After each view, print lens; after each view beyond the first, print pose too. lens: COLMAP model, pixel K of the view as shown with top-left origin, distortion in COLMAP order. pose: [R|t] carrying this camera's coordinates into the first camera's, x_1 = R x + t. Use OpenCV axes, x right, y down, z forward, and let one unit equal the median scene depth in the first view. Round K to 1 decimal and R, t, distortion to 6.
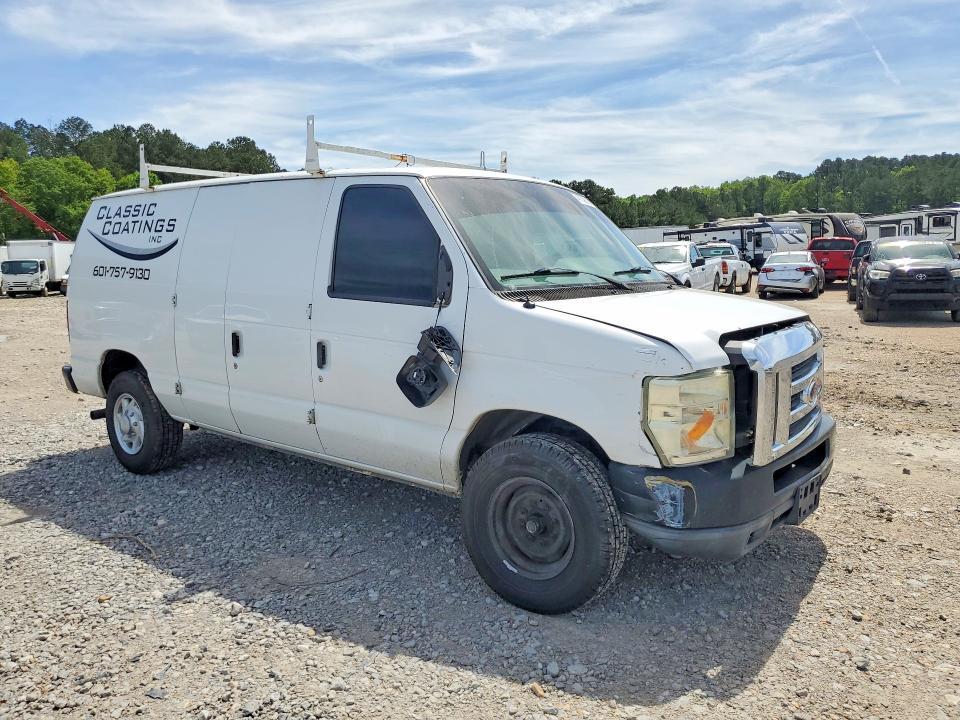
lens RADIAL K [[776.6, 0, 479.0], [0, 776.6, 358.8], [0, 0, 1]] dist [-0.031786, -0.007336]
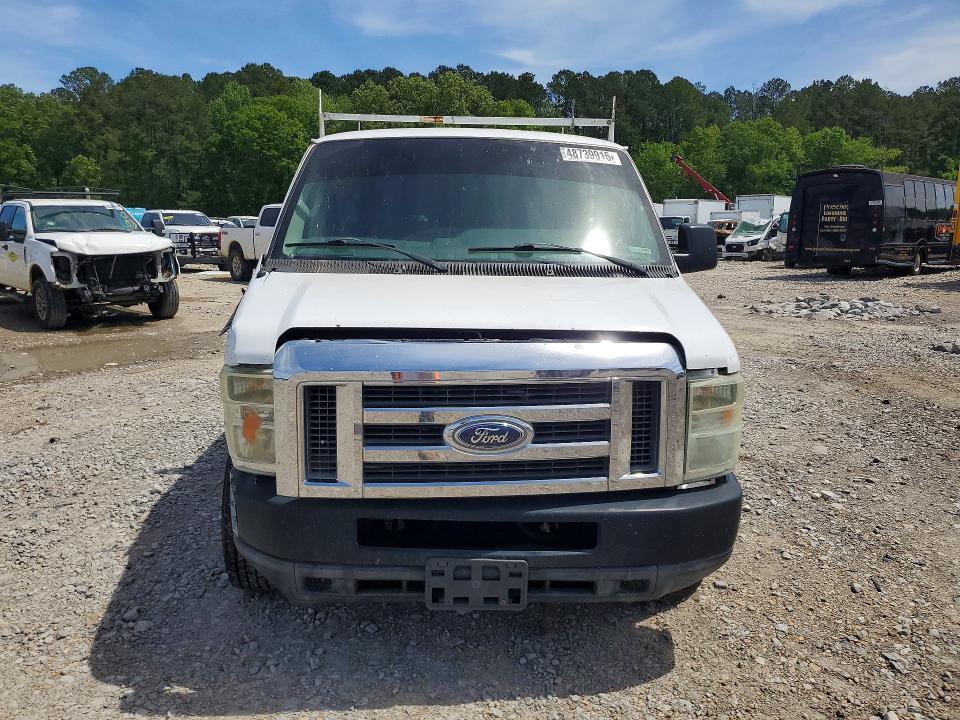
lens RADIAL K [[776.6, 0, 479.1], [0, 776.6, 359.3], [0, 0, 1]] dist [-0.031786, -0.007336]
pose [[0.618495, 0.135177, -0.774075, 0.588786], [-0.094925, 0.990731, 0.097165, -0.033587], [0.780034, 0.013383, 0.625593, 0.386015]]
